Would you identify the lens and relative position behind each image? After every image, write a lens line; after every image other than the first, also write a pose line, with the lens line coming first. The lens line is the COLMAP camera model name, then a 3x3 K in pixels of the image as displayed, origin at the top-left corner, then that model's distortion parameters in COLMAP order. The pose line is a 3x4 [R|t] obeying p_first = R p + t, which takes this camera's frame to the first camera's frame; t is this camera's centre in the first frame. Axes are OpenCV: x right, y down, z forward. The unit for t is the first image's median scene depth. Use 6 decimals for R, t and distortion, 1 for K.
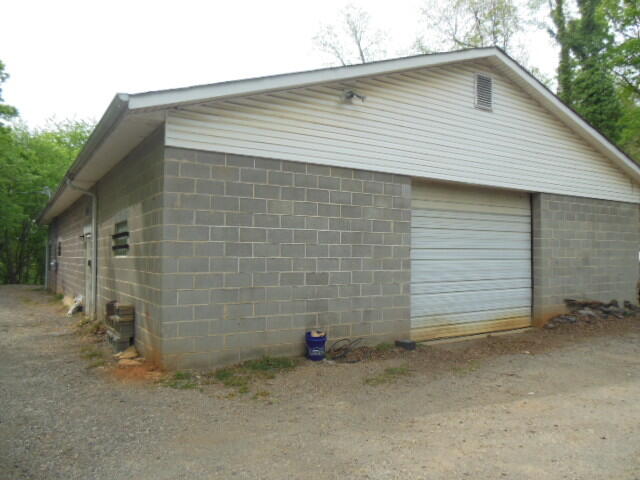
lens RADIAL K [[494.7, 0, 321.2], [0, 494.7, 239.6], [0, 0, 1]] dist [-0.016897, 0.032828]
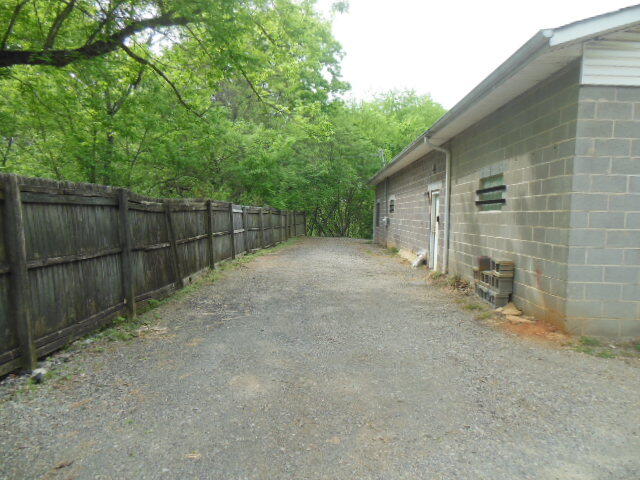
lens RADIAL K [[494.7, 0, 322.4], [0, 494.7, 241.6], [0, 0, 1]] dist [-0.016897, 0.032828]
pose [[0.838111, 0.049545, -0.543245, -0.175469], [-0.004899, 0.996510, 0.083327, 0.015988], [0.545477, -0.067176, 0.835429, -0.010014]]
